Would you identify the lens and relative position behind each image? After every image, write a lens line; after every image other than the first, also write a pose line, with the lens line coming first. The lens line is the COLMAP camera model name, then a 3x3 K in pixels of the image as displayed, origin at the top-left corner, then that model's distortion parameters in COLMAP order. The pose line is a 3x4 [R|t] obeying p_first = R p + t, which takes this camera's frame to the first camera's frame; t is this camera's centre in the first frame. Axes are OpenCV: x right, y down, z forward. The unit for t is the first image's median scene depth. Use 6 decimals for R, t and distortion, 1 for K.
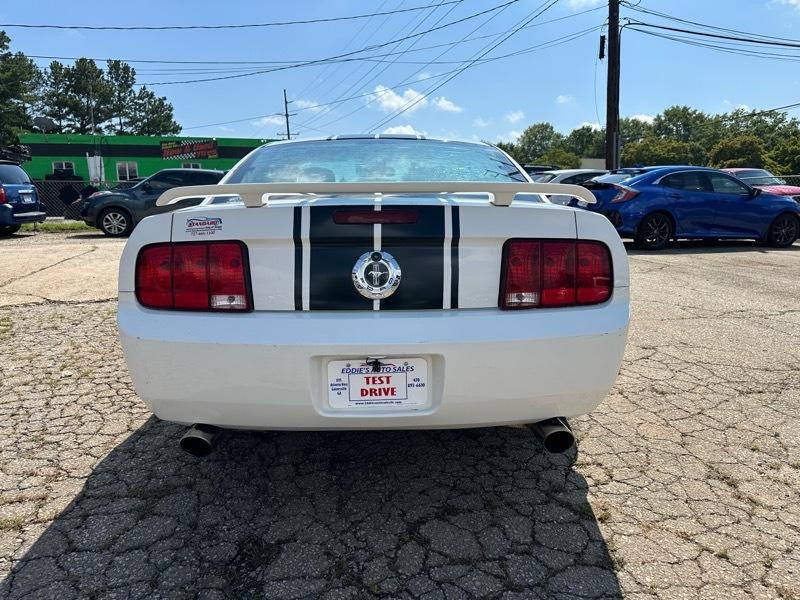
lens RADIAL K [[568.0, 0, 398.8], [0, 568.0, 302.6], [0, 0, 1]] dist [0.014379, -0.020902]
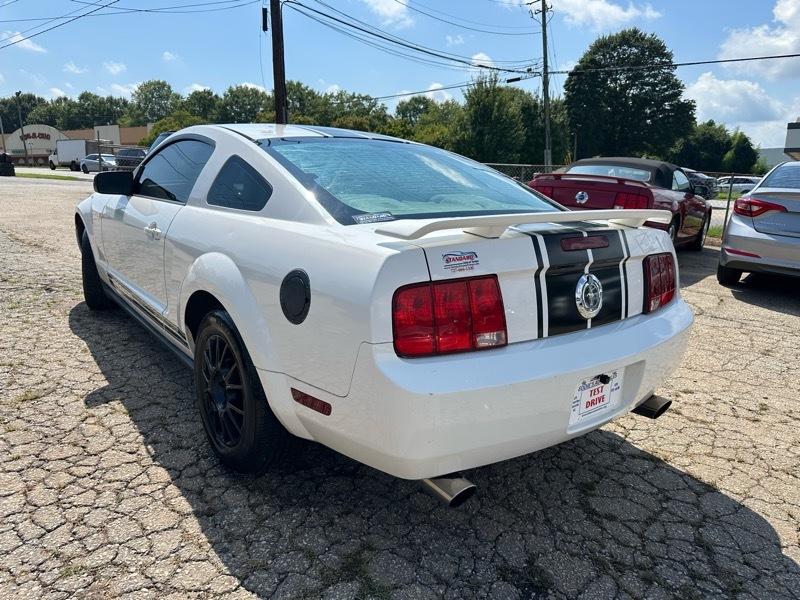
lens RADIAL K [[567.4, 0, 399.4], [0, 567.4, 299.5], [0, 0, 1]] dist [0.017185, -0.024524]
pose [[0.803684, -0.098889, 0.586781, -0.023731], [0.066765, 0.994854, 0.076215, -0.003667], [-0.591298, -0.022076, 0.806151, 0.007857]]
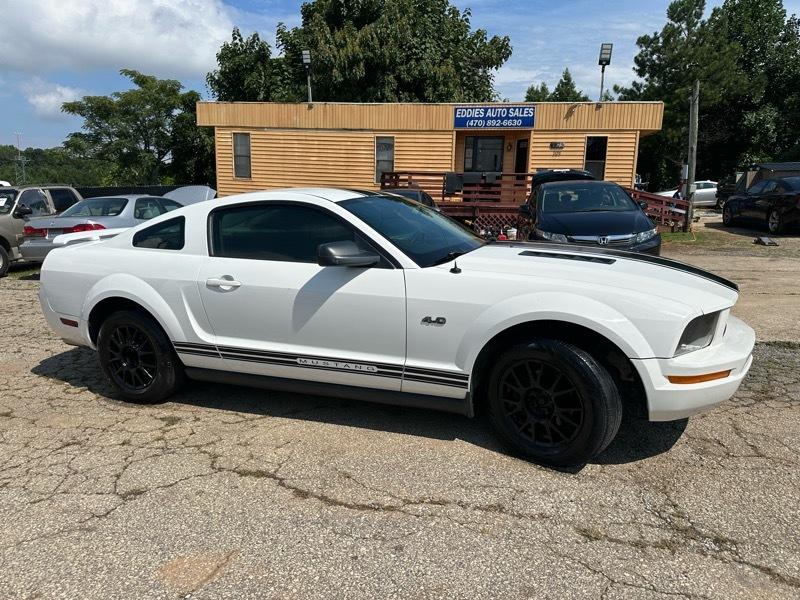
lens RADIAL K [[561.2, 0, 402.1], [0, 561.2, 307.2], [0, 0, 1]] dist [0.055065, -0.083443]
pose [[-0.413738, 0.191459, -0.890036, 0.046150], [-0.156422, 0.948148, 0.276673, -0.019715], [0.896857, 0.253692, -0.362337, 0.079203]]
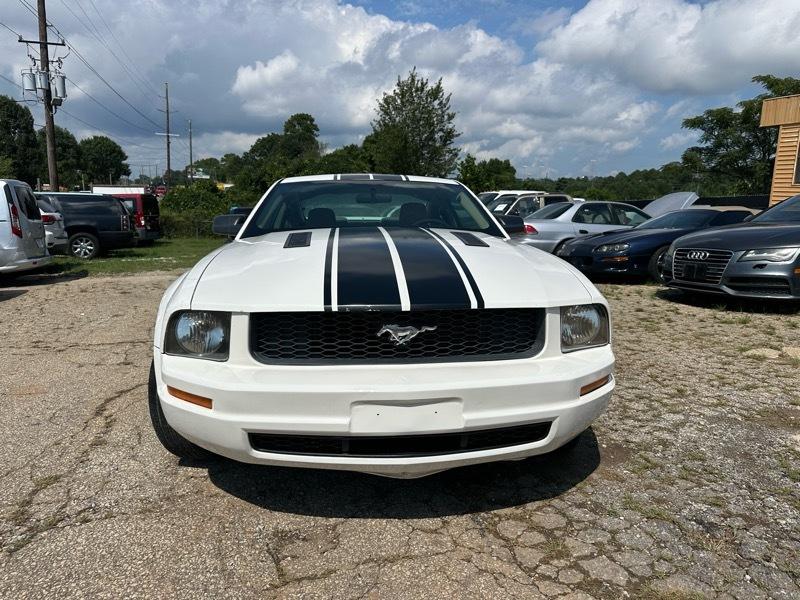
lens RADIAL K [[561.8, 0, 400.0], [0, 561.8, 300.0], [0, 0, 1]] dist [0.055175, -0.082157]
pose [[-0.997192, 0.018732, -0.072507, -0.000552], [-0.006590, 0.942507, 0.334122, -0.021617], [0.074597, 0.333662, -0.939737, 0.108367]]
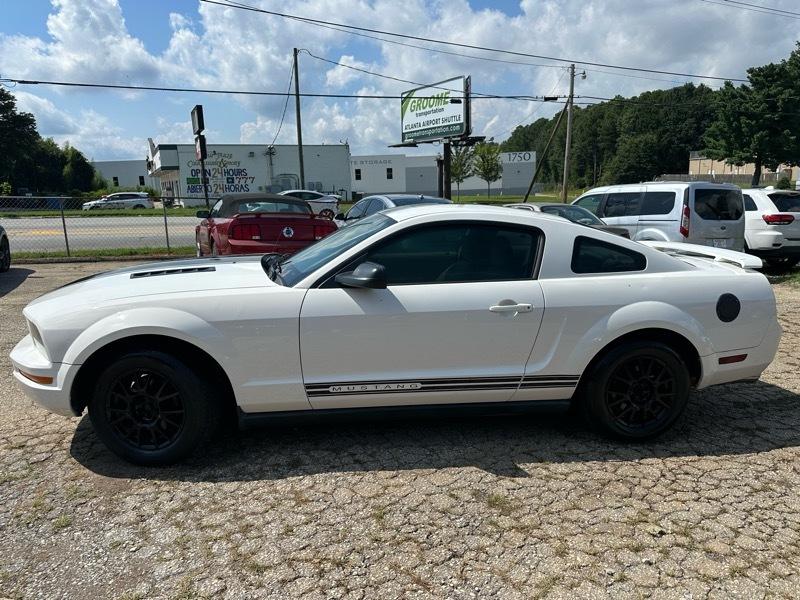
lens RADIAL K [[562.9, 0, 403.9], [0, 562.9, 307.4], [0, 0, 1]] dist [0.039760, -0.053547]
pose [[-0.131291, -0.190346, 0.972898, -0.054953], [0.181861, 0.960114, 0.212387, -0.017047], [-0.974520, 0.204817, -0.091437, 0.060454]]
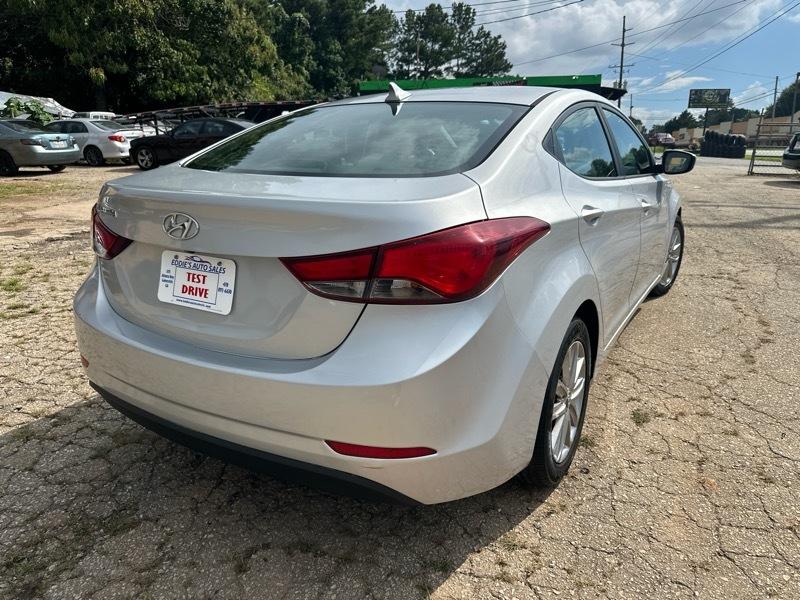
lens RADIAL K [[569.8, 0, 402.0], [0, 569.8, 299.5], [0, 0, 1]] dist [0.004503, -0.009186]
pose [[0.855195, 0.147106, -0.496993, 0.016809], [-0.097723, 0.987443, 0.124121, -0.004141], [0.509011, -0.057580, 0.858832, 0.008572]]
